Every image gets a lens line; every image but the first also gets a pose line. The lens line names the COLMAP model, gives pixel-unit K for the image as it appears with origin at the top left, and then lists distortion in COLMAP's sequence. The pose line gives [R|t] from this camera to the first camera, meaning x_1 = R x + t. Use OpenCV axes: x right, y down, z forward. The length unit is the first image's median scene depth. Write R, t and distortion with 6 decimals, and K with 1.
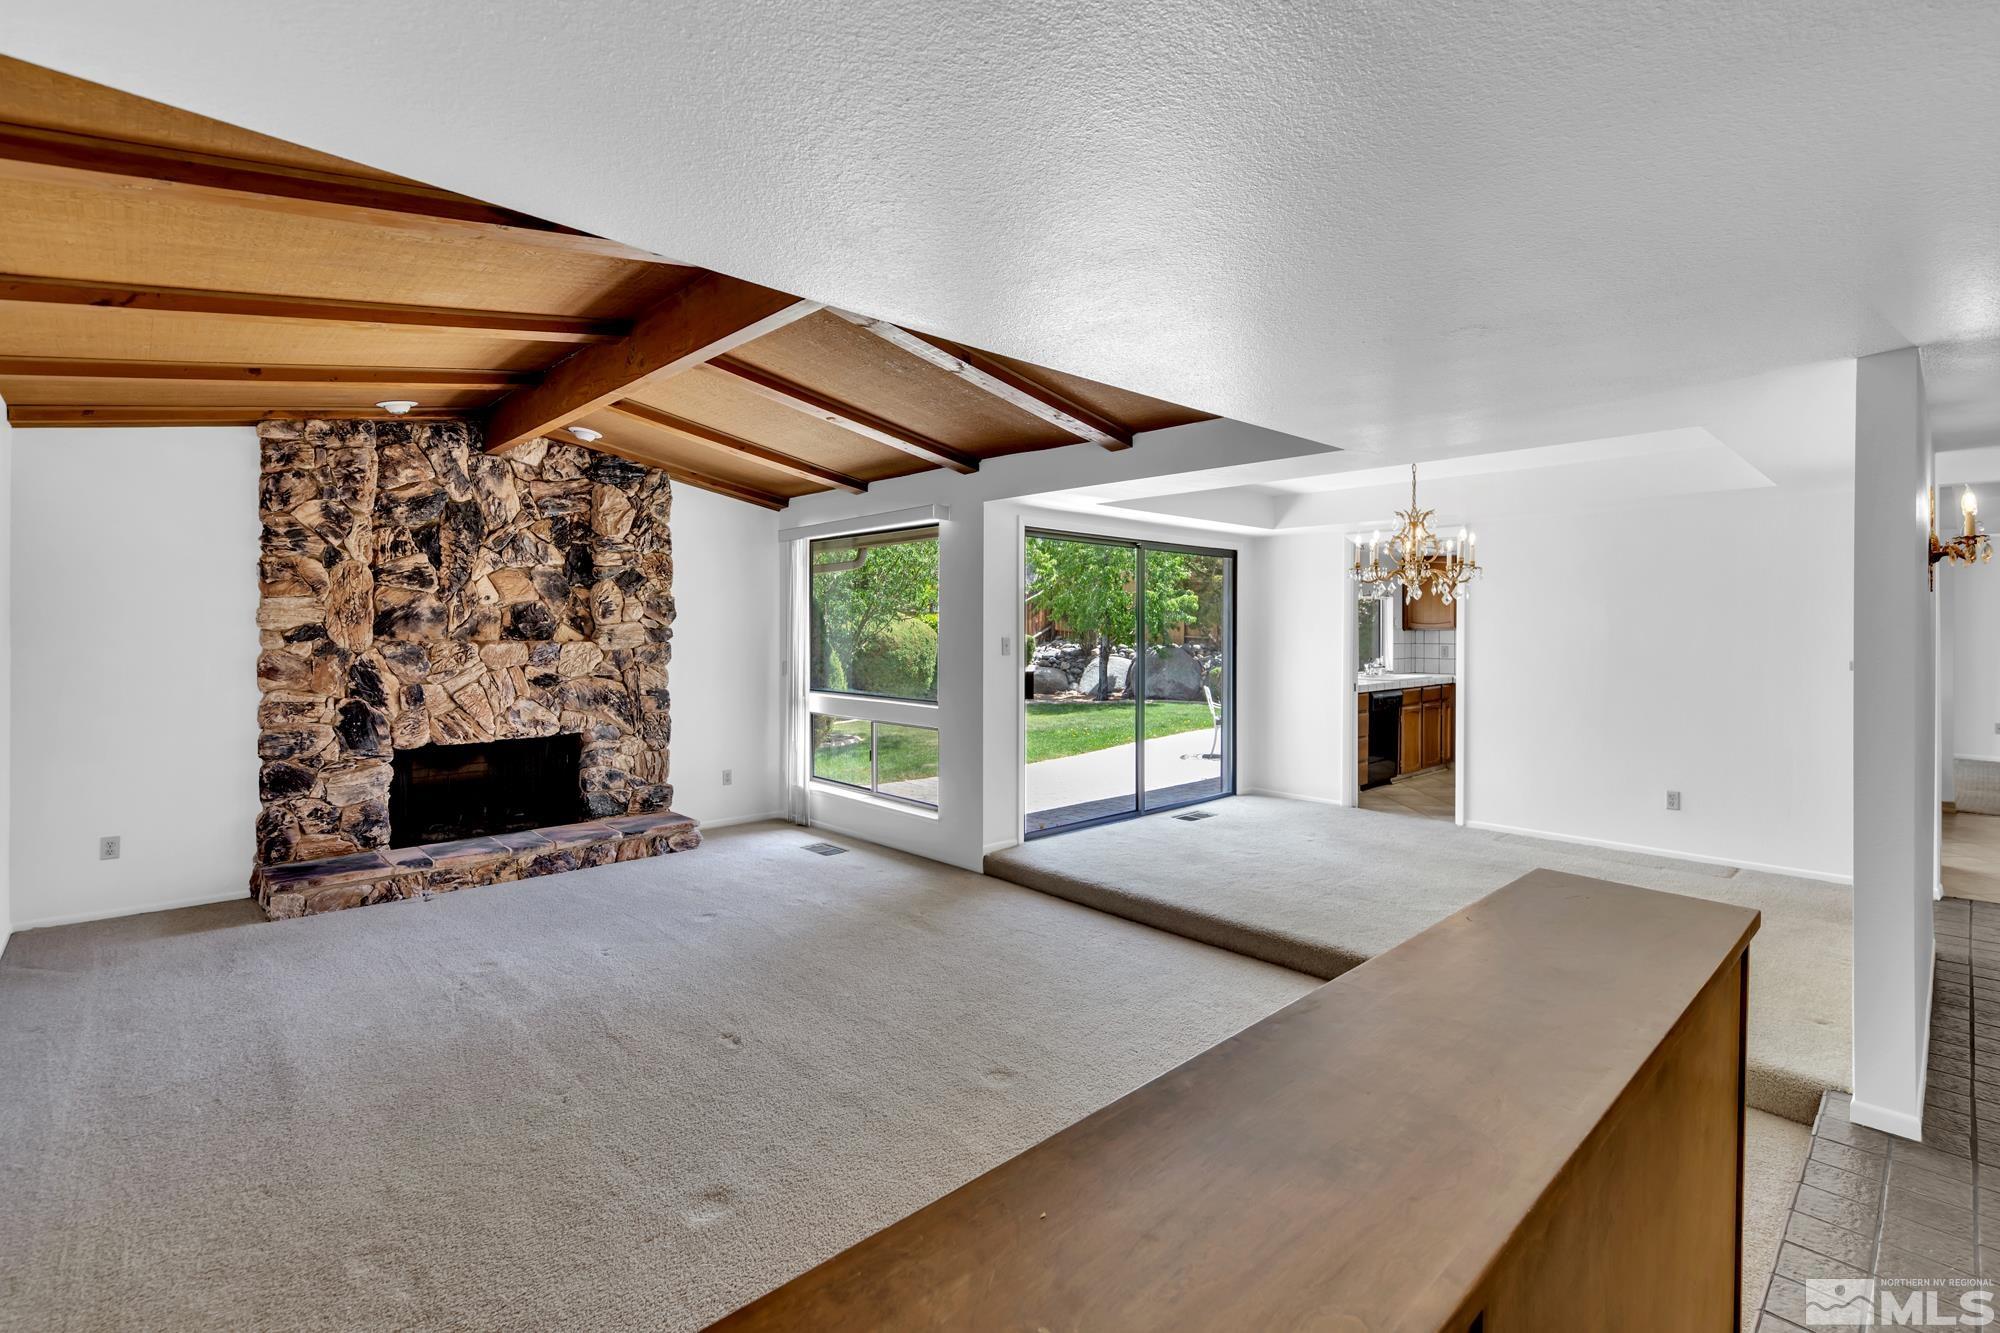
lens RADIAL K [[903.4, 0, 1005.6], [0, 903.4, 654.7], [0, 0, 1]] dist [0.002137, 0.000177]
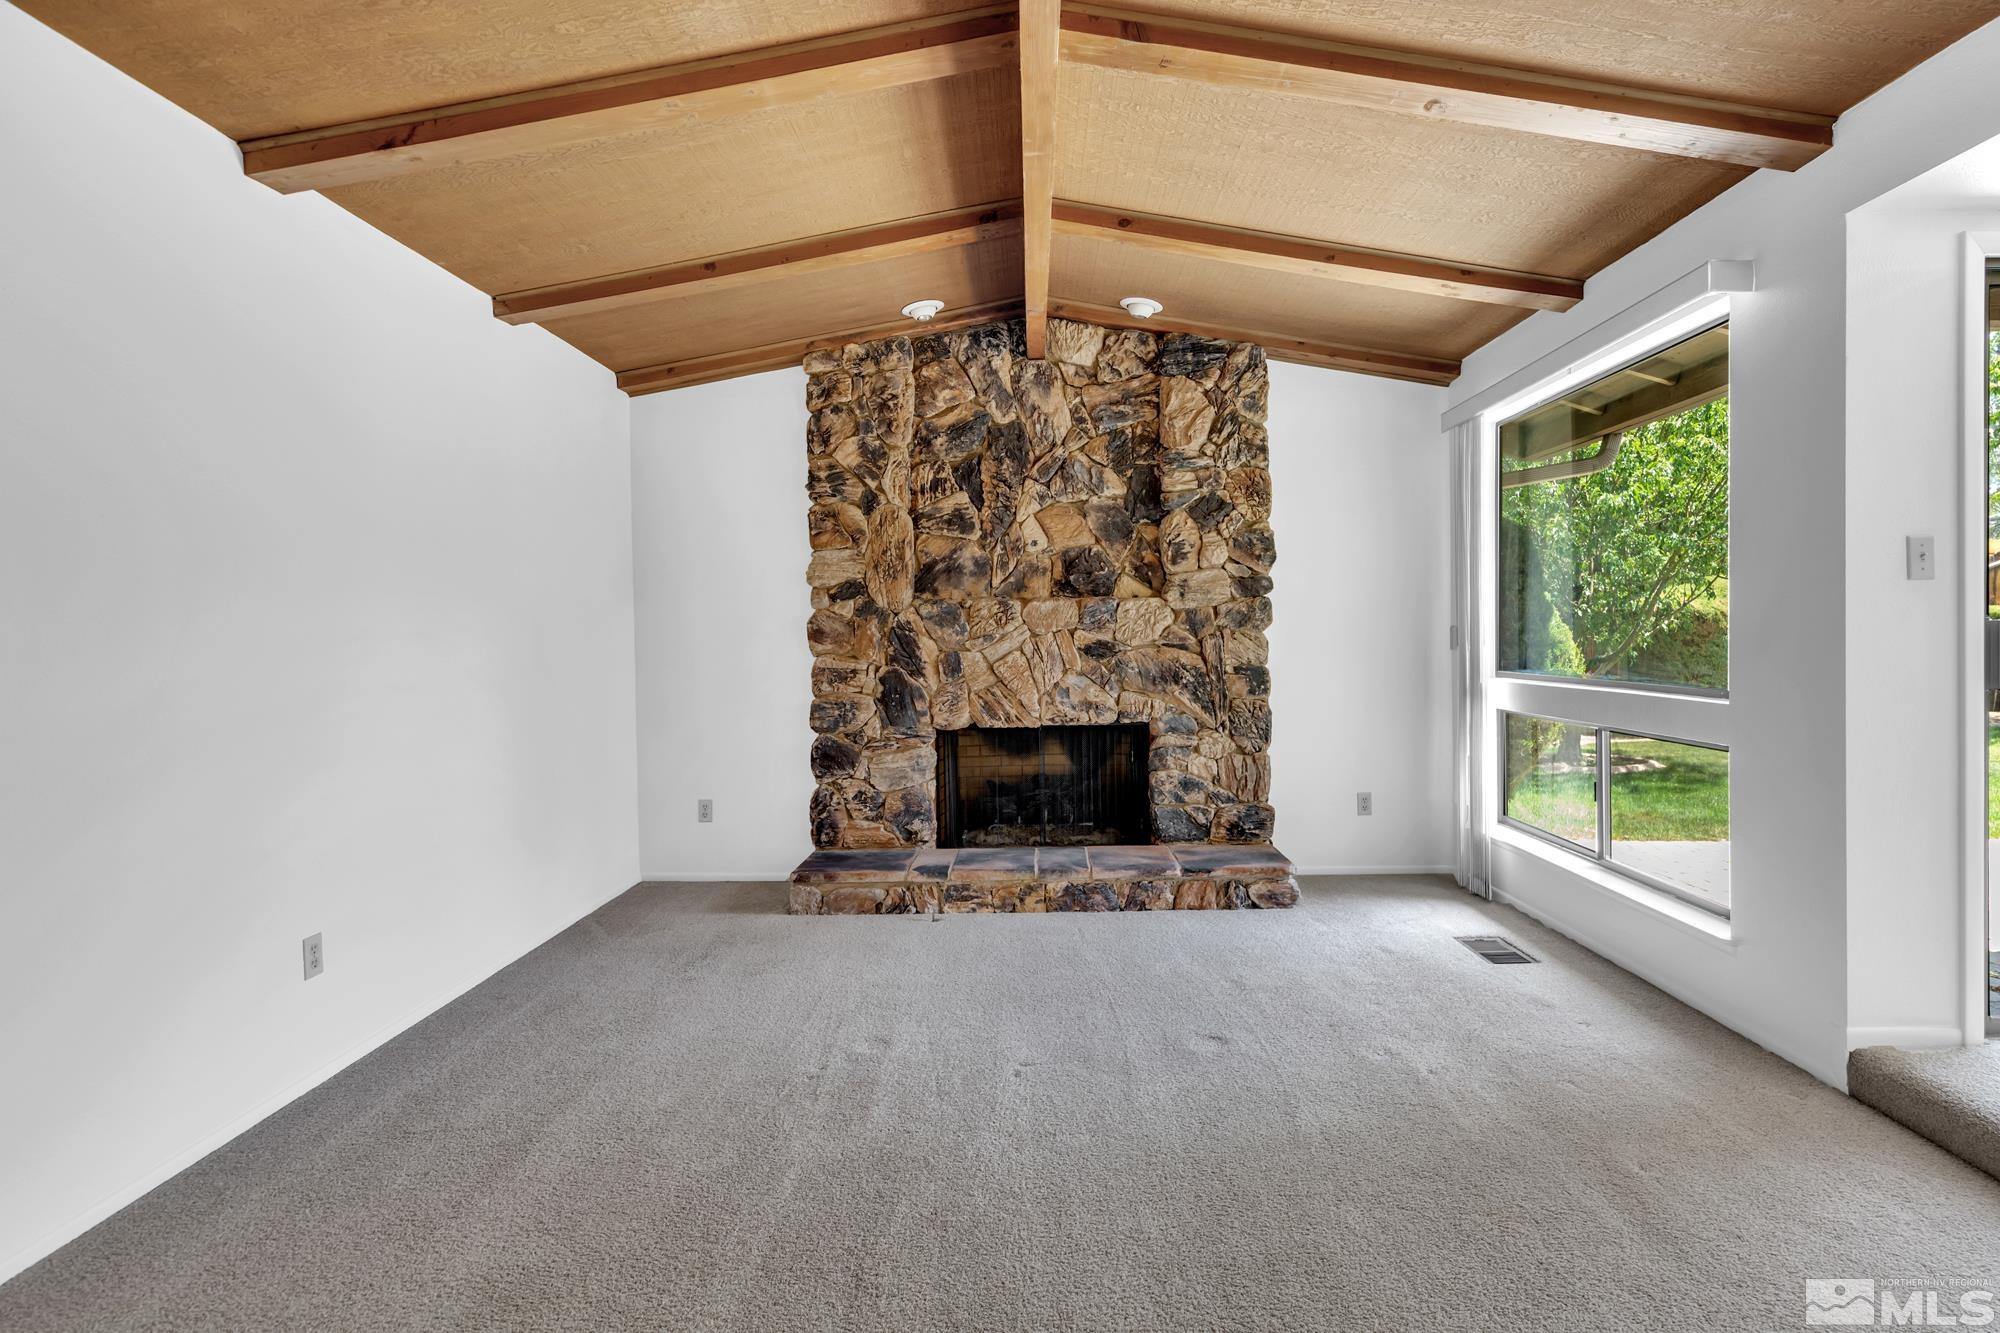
lens RADIAL K [[1013.1, 0, 1011.1], [0, 1013.1, 652.9], [0, 0, 1]] dist [0.004624, -0.000447]
pose [[0.722111, 0.000688, -0.691777, 0.020562], [-0.001817, 0.999998, -0.000902, 0.033611], [0.691775, 0.001909, 0.722111, 0.357664]]
